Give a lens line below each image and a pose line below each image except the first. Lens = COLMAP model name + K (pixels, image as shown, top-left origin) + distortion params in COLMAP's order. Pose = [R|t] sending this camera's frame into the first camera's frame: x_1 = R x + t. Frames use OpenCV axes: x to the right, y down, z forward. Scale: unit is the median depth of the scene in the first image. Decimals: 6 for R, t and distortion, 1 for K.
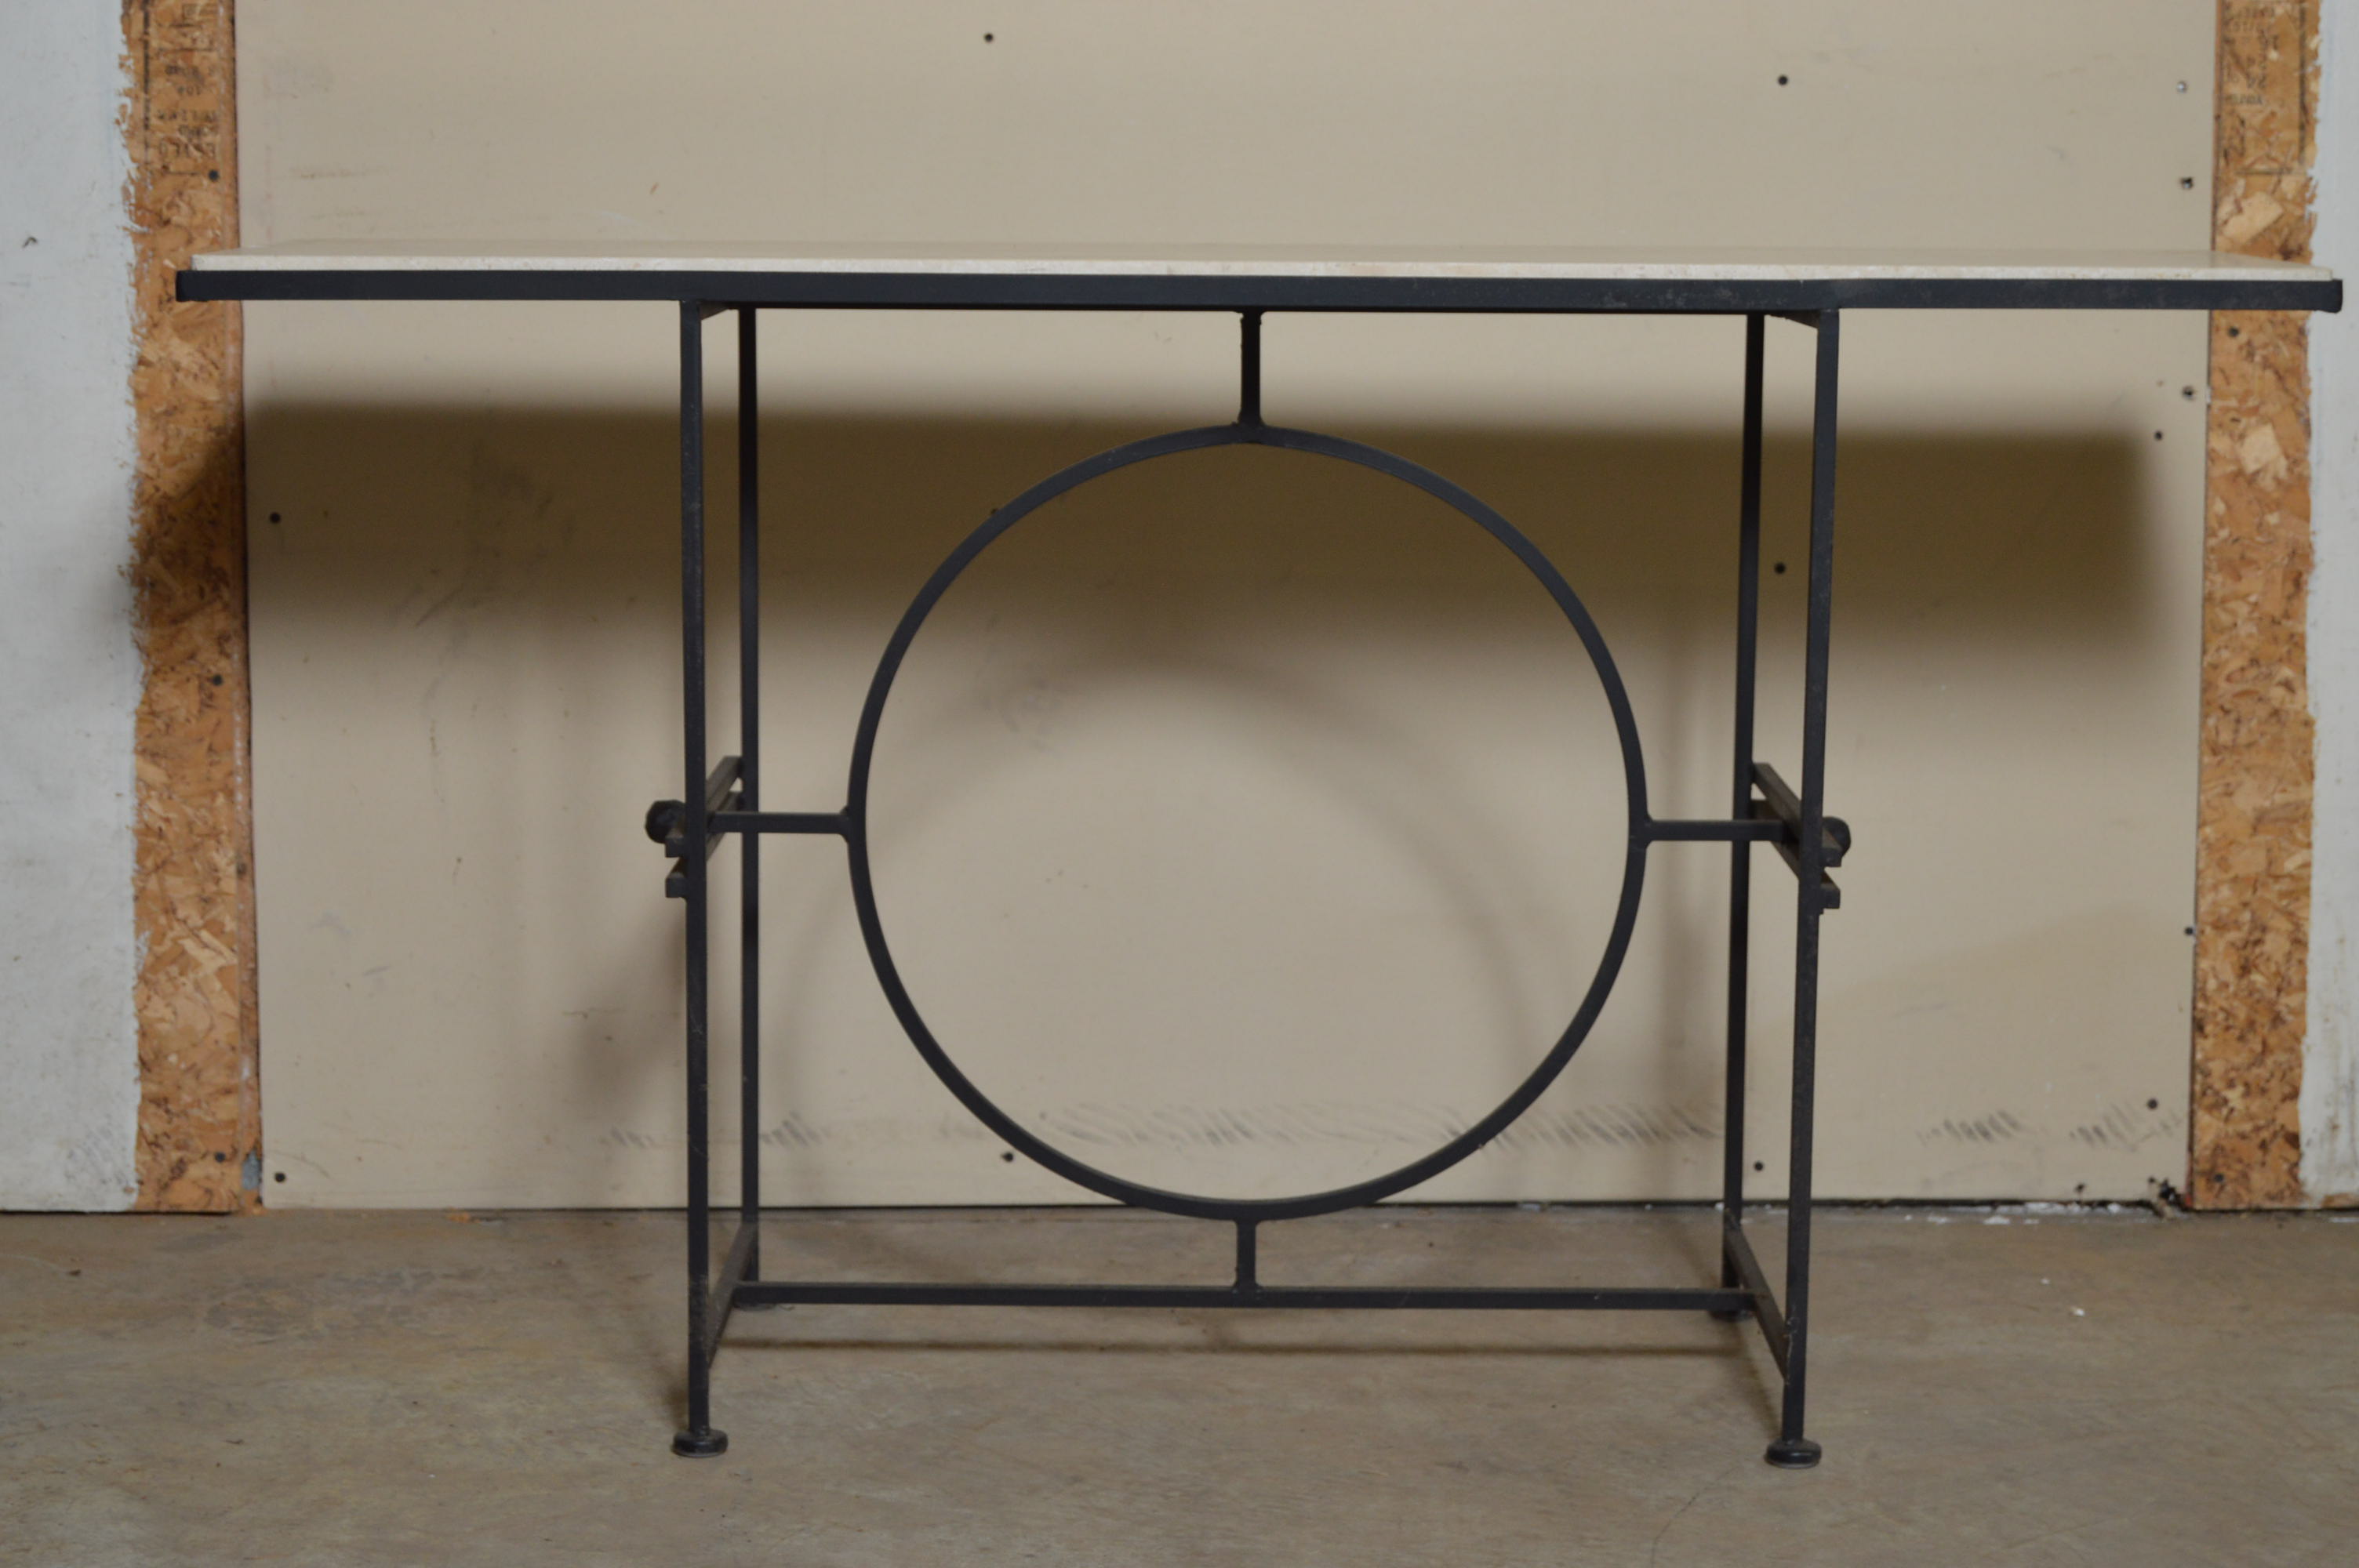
lens RADIAL K [[4859.0, 0, 1167.4], [0, 4859.0, 793.8], [0, 0, 1]] dist [0.119730, 0.000000]
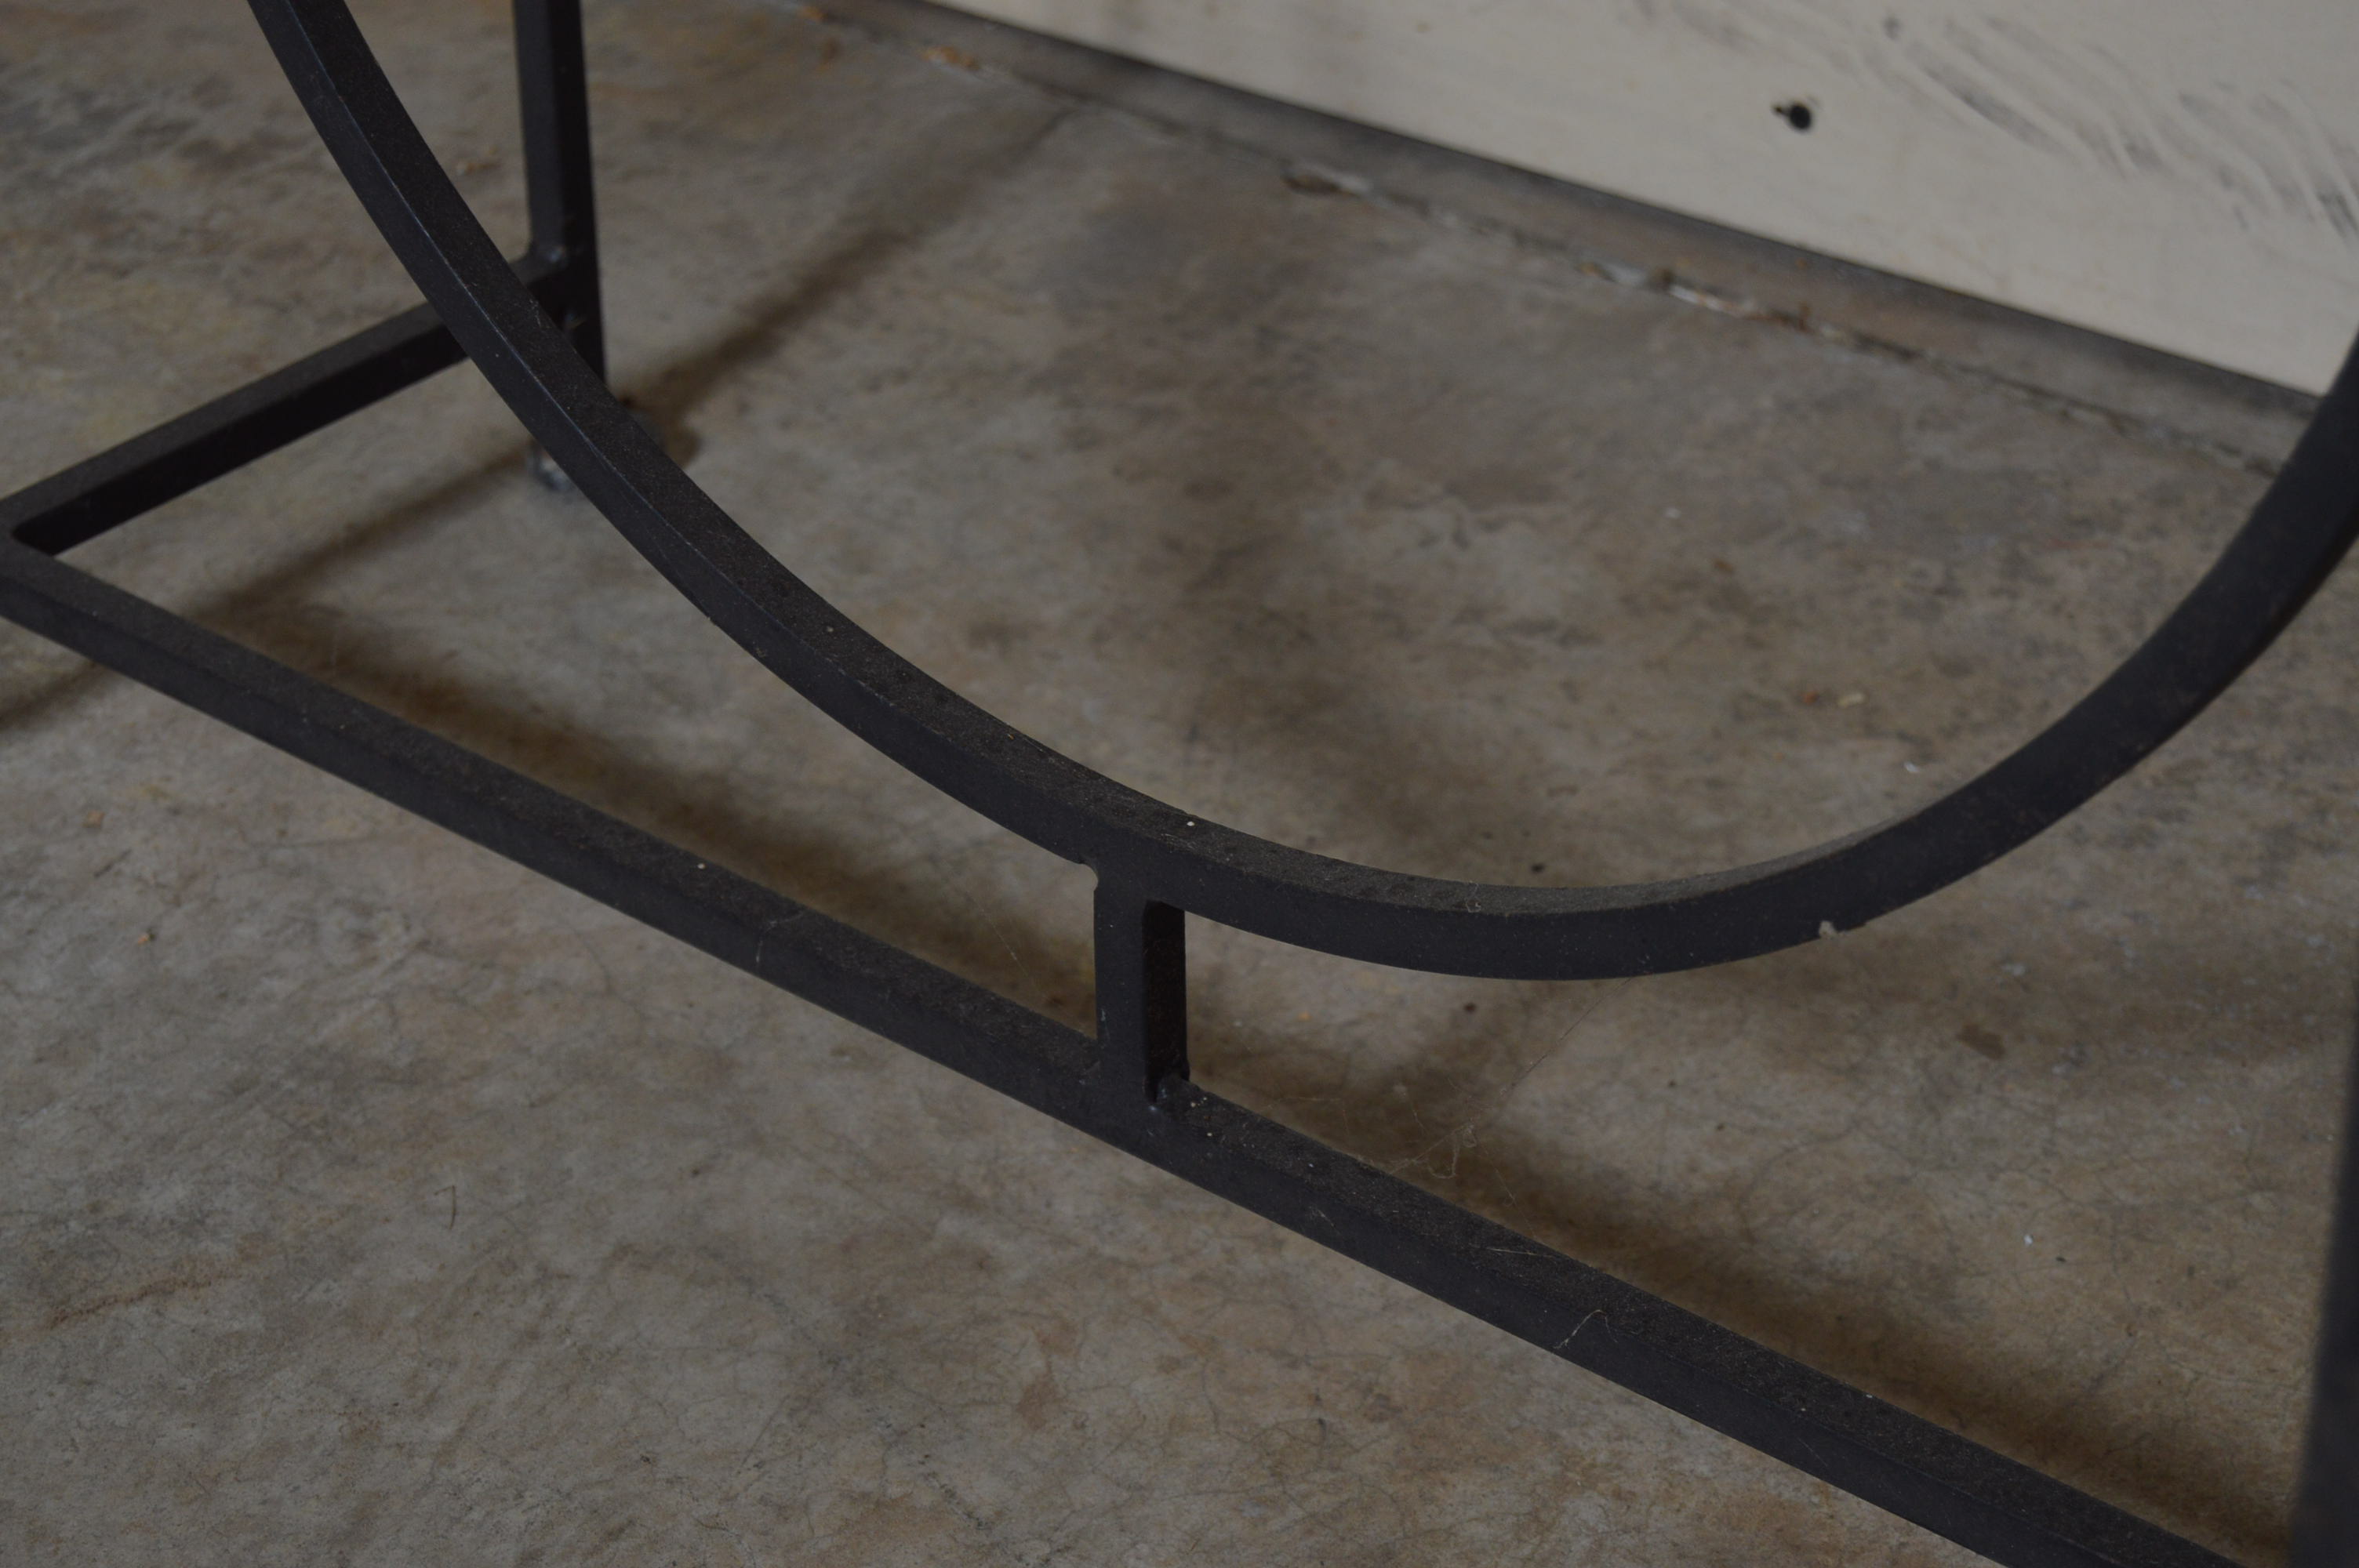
lens RADIAL K [[5382.1, 0, 1182.6], [0, 5382.1, 783.3], [0, 0, 1]] dist [-0.010990, 0.000000]
pose [[0.770770, 0.312648, -0.555127, 0.163002], [-0.071412, 0.908219, 0.412357, -0.037534], [0.633099, -0.278189, 0.722355, 0.688339]]
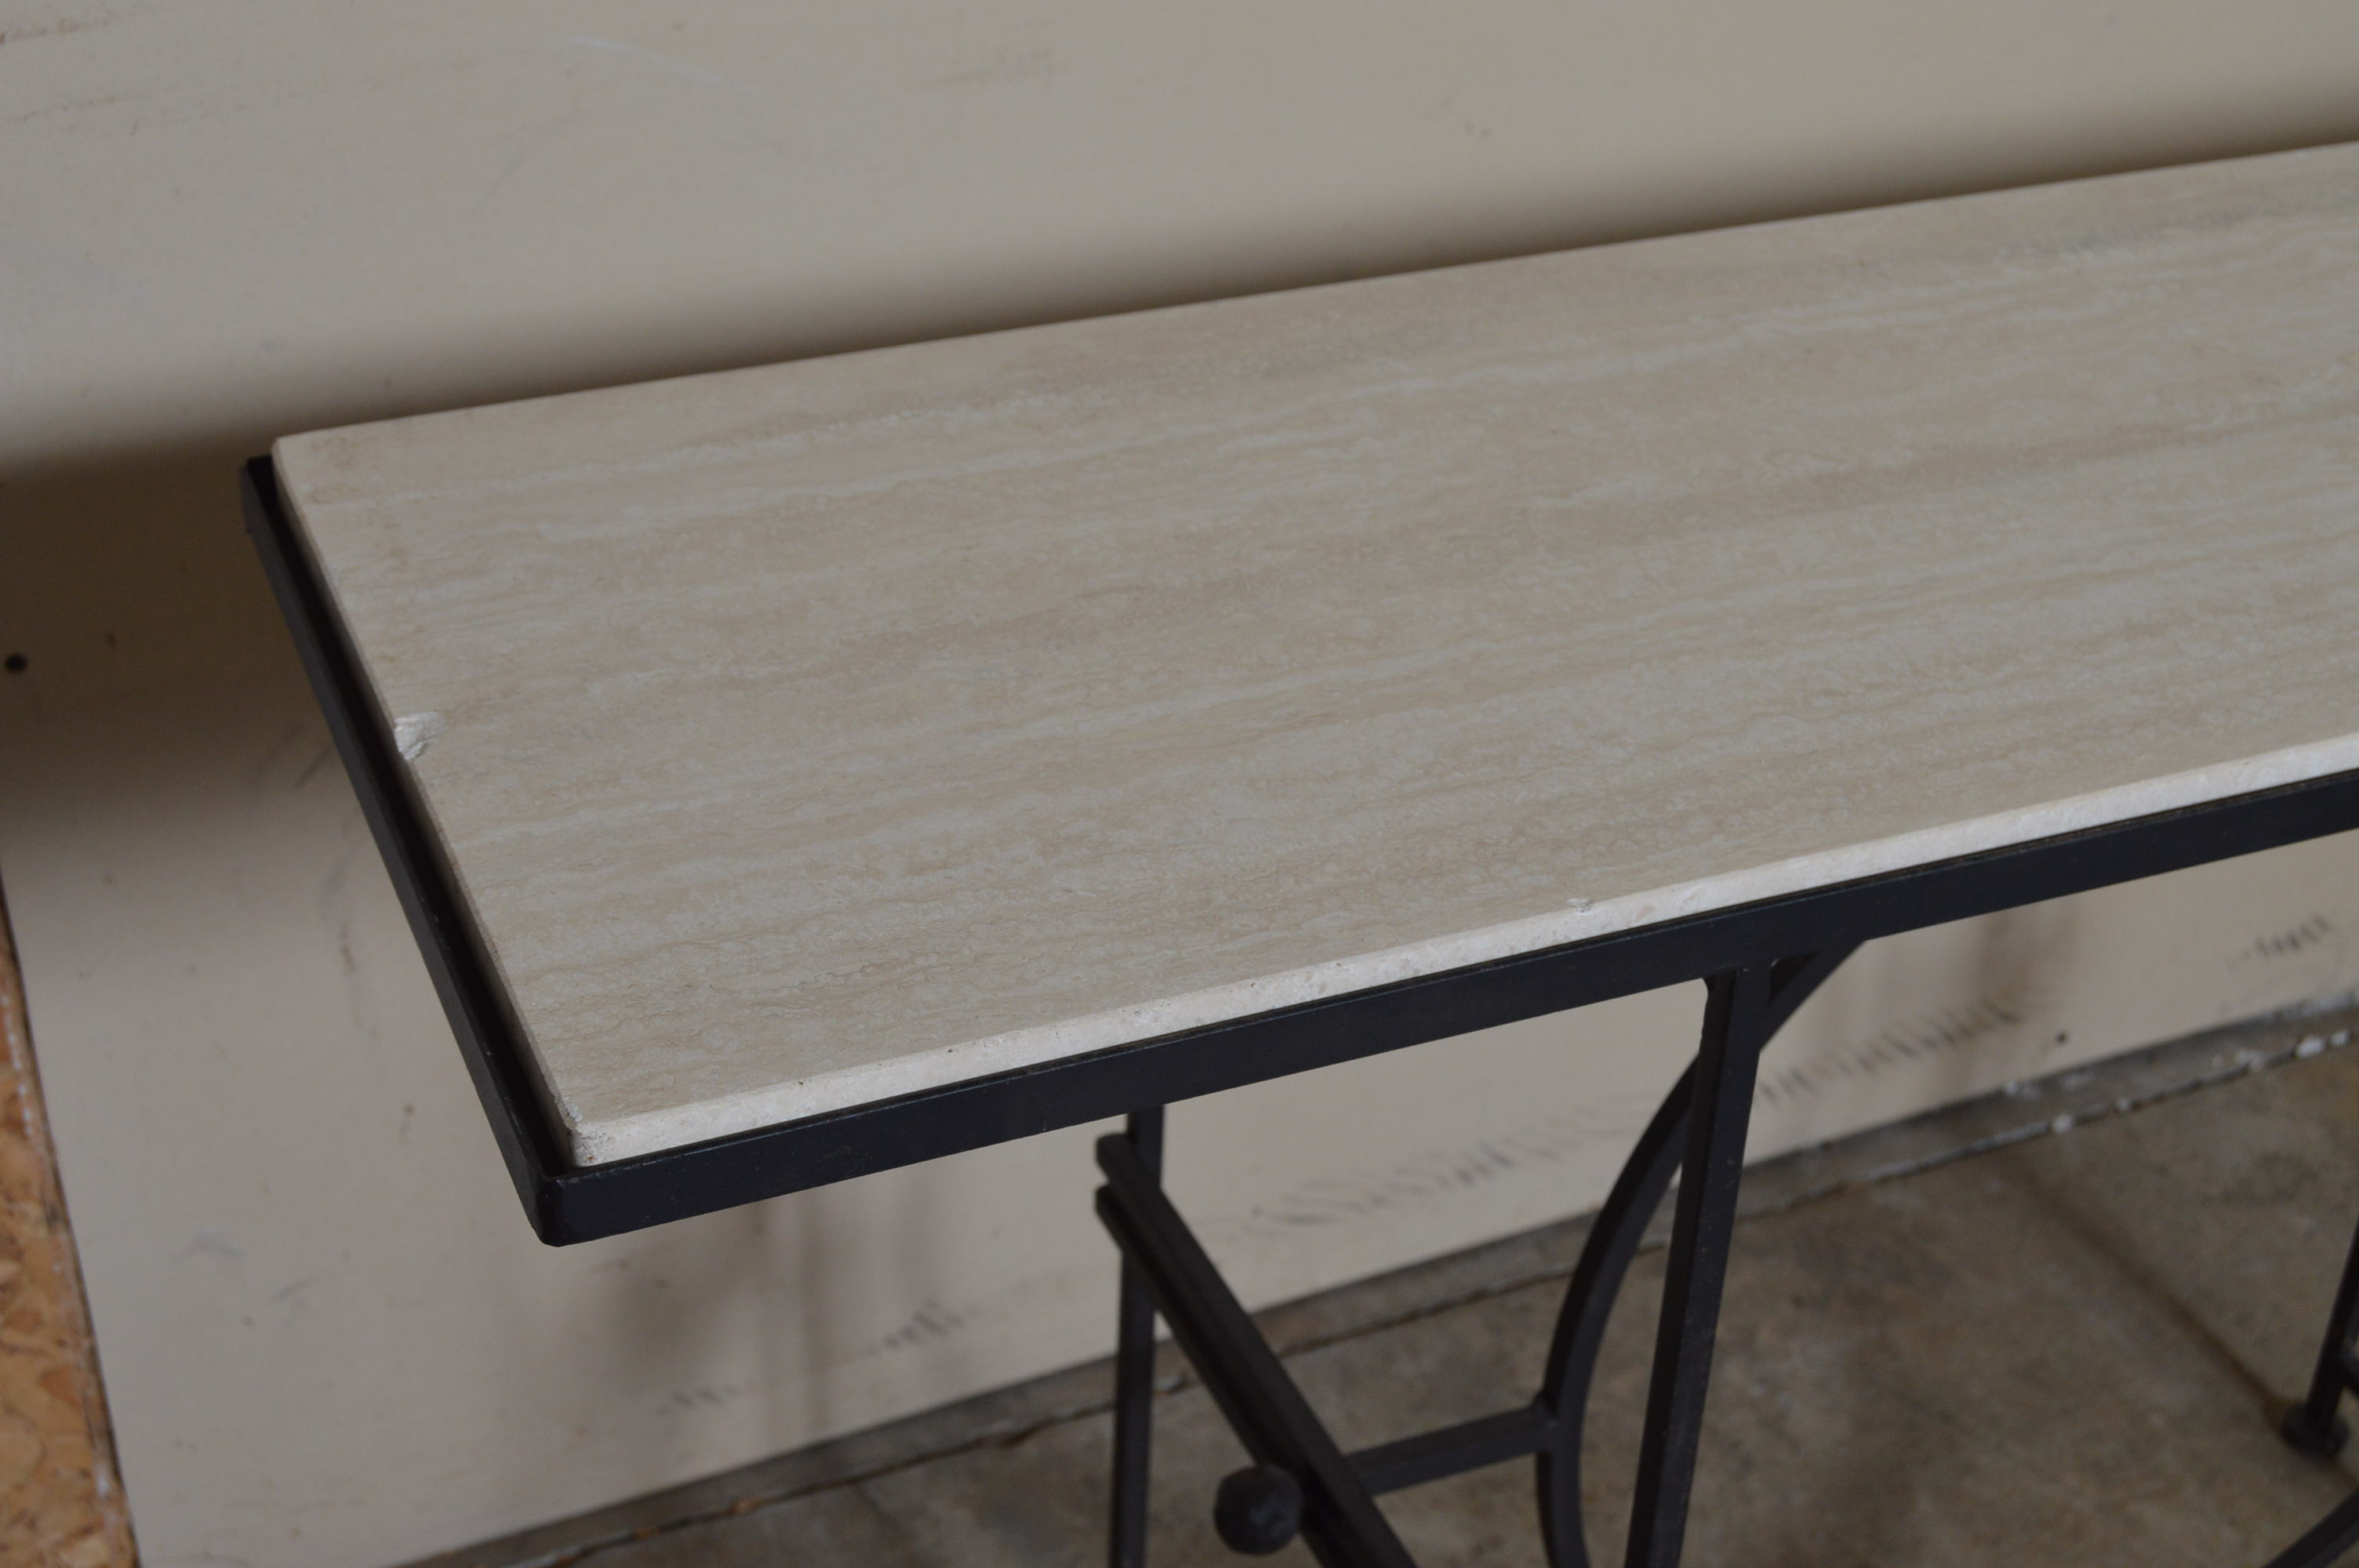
lens RADIAL K [[3275.8, 0, 1182.1], [0, 3275.8, 790.6], [0, 0, 1]] dist [-0.016302, 0.000000]
pose [[0.916104, -0.189224, 0.353479, -0.193109], [0.028428, 0.910062, 0.413496, -0.187032], [-0.399932, -0.368757, 0.839091, 0.634941]]
